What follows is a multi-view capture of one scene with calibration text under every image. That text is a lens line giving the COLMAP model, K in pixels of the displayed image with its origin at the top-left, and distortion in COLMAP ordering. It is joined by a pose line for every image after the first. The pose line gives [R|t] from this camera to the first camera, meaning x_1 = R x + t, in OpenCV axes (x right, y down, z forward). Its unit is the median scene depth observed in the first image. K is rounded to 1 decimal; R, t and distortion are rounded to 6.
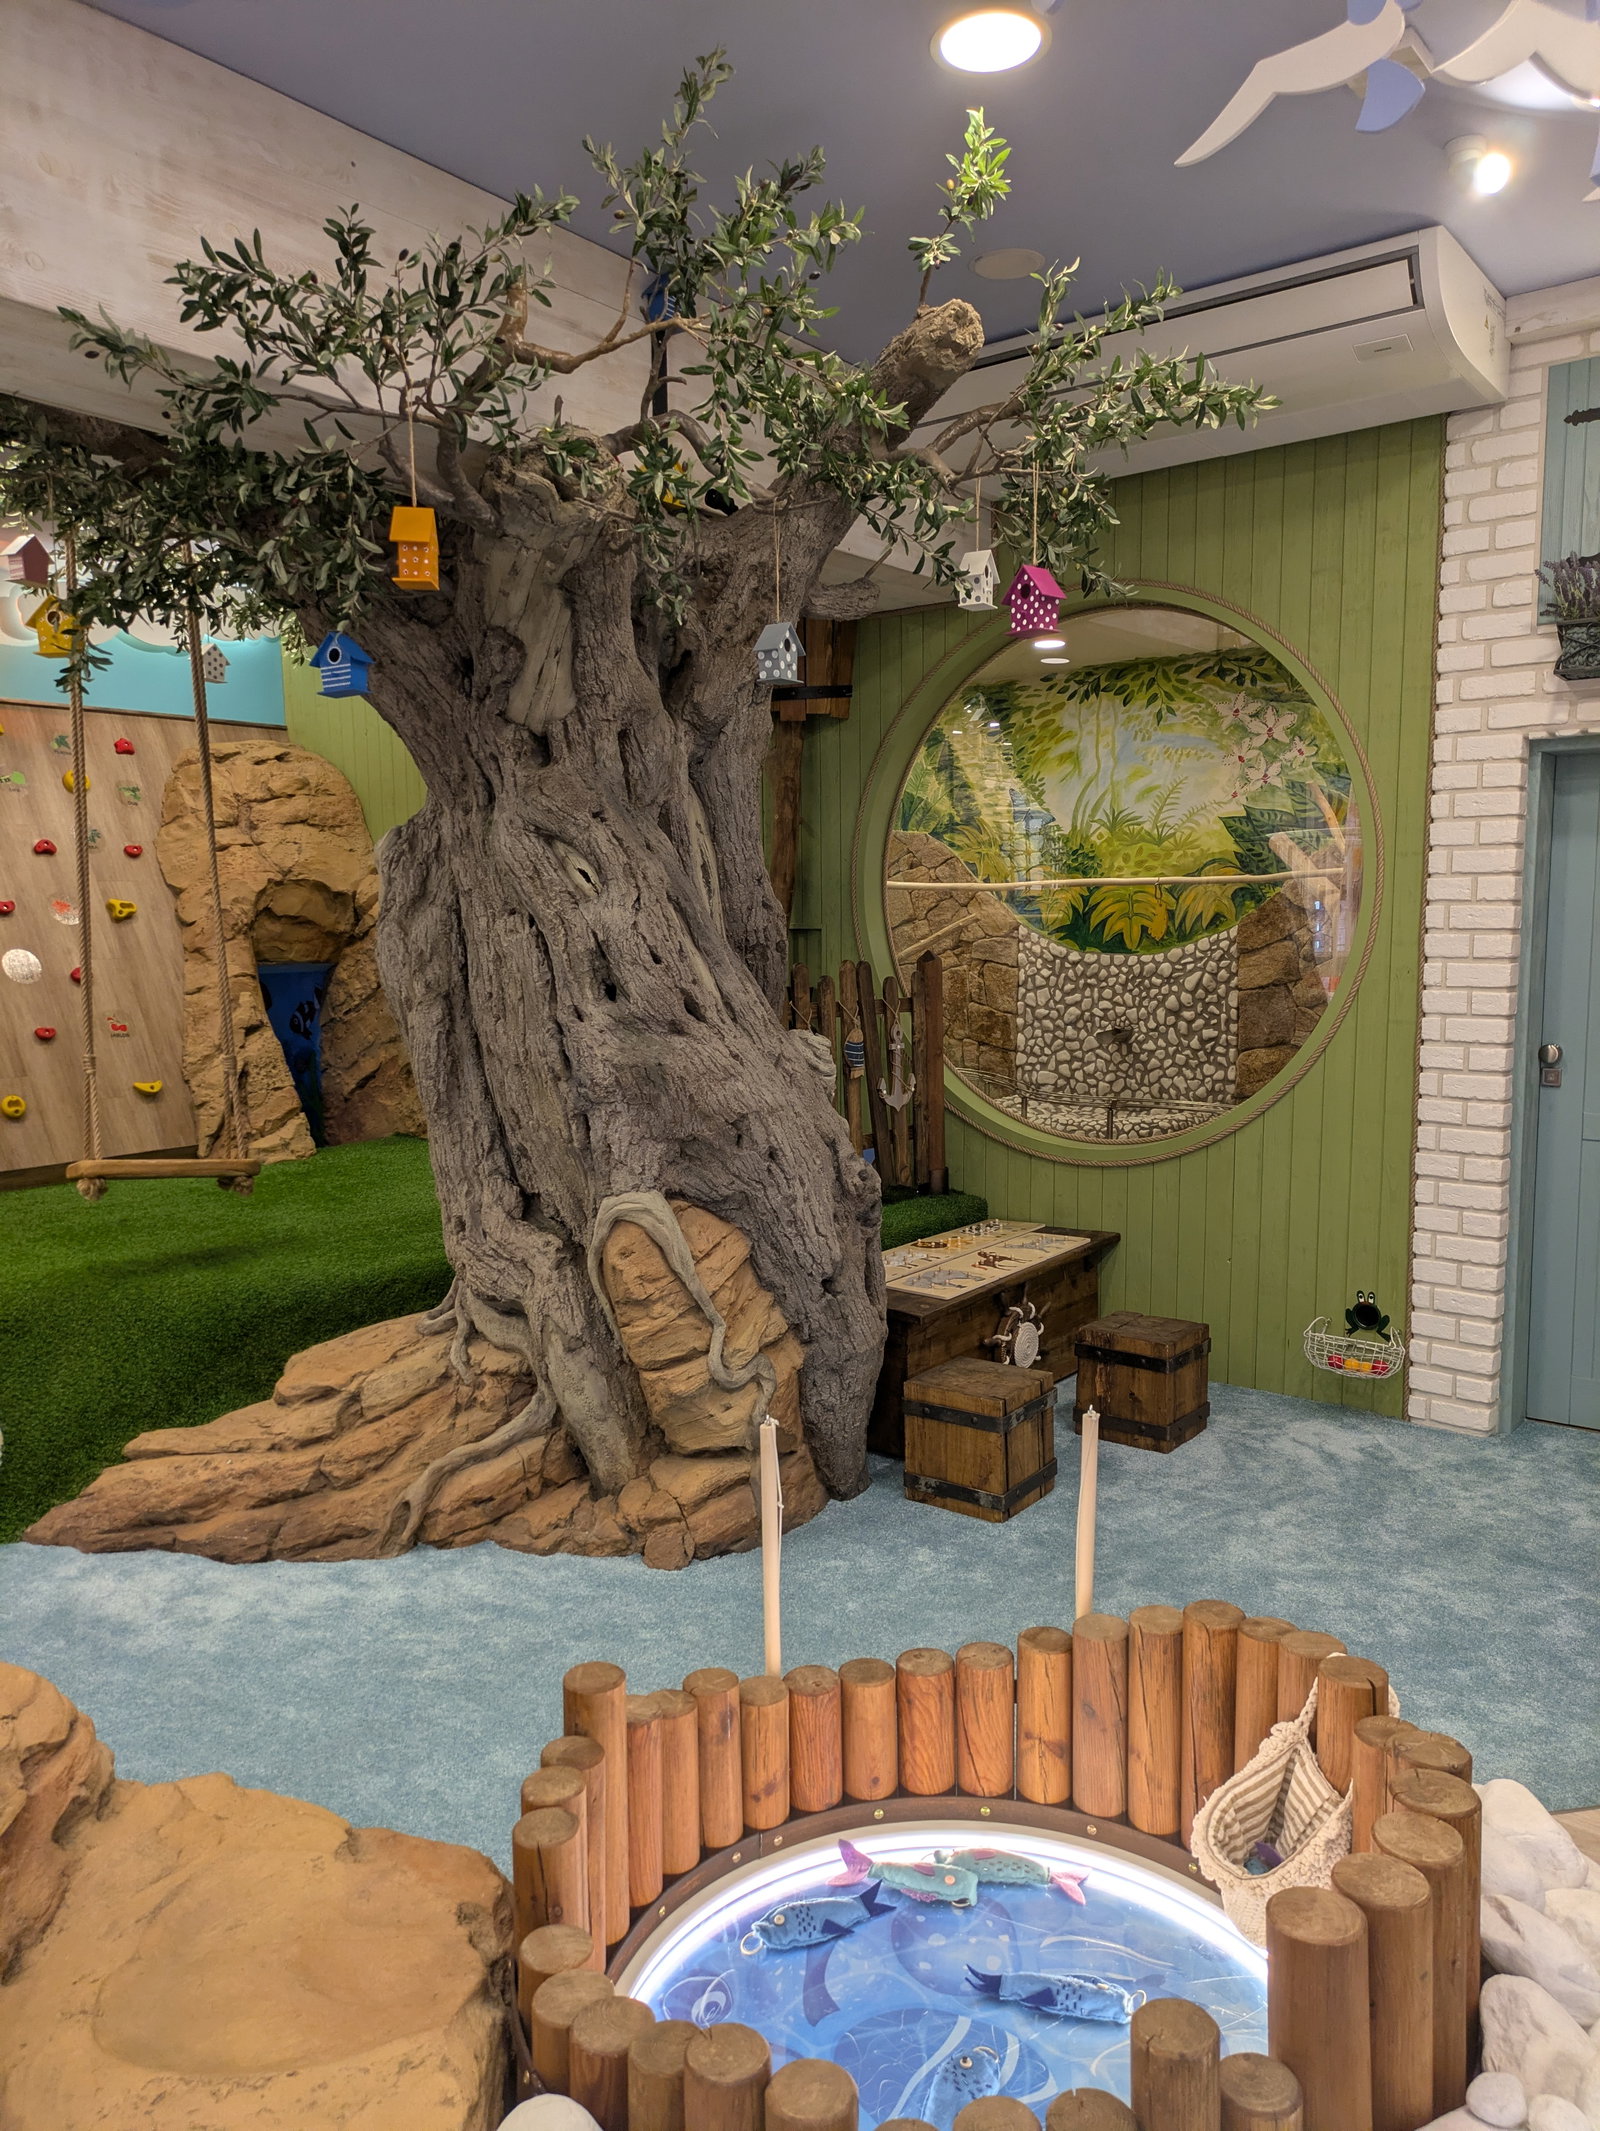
lens RADIAL K [[1574.6, 0, 798.5], [0, 1574.6, 1107.3], [0, 0, 1]] dist [0.020973, -0.003515]
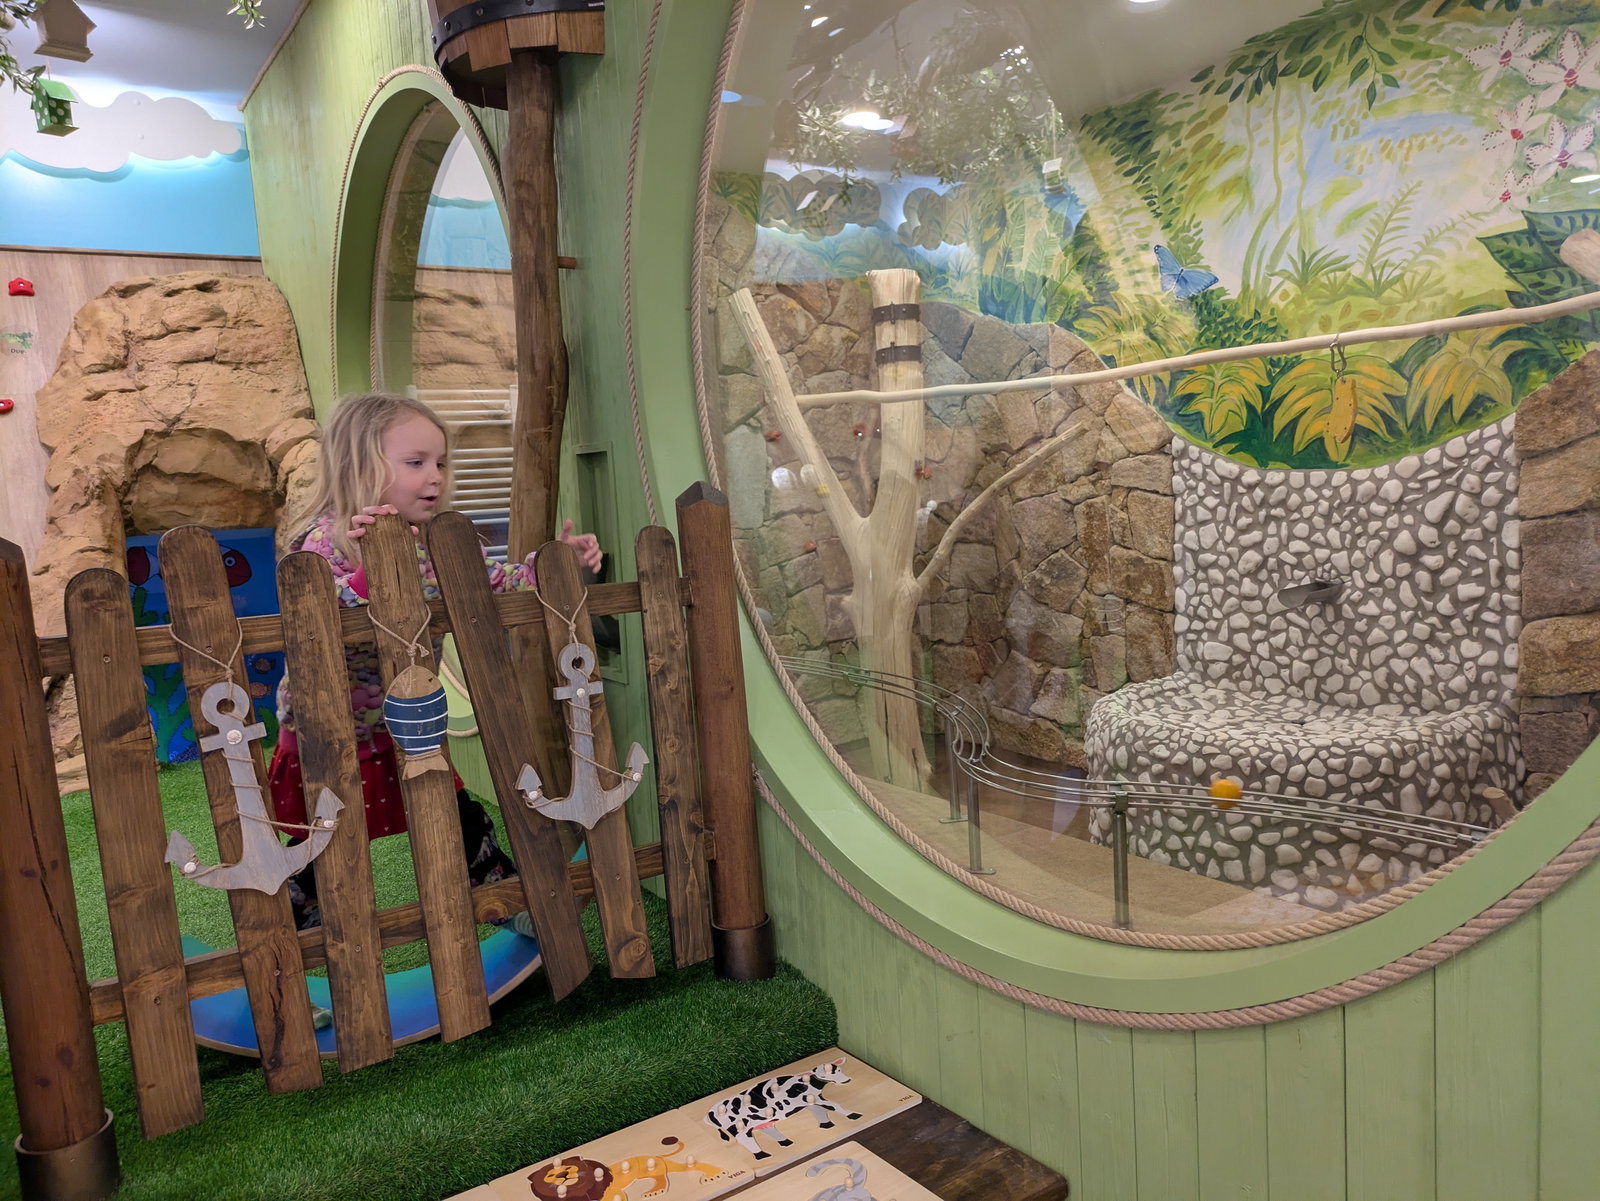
lens RADIAL K [[1158.1, 0, 799.3], [0, 1158.1, 591.9], [0, 0, 1]] dist [0.011841, -0.001498]
pose [[0.942535, -0.014117, -0.333808, 0.161634], [0.010716, 0.999870, -0.012028, -0.042827], [0.333934, 0.007760, 0.942564, 0.472678]]
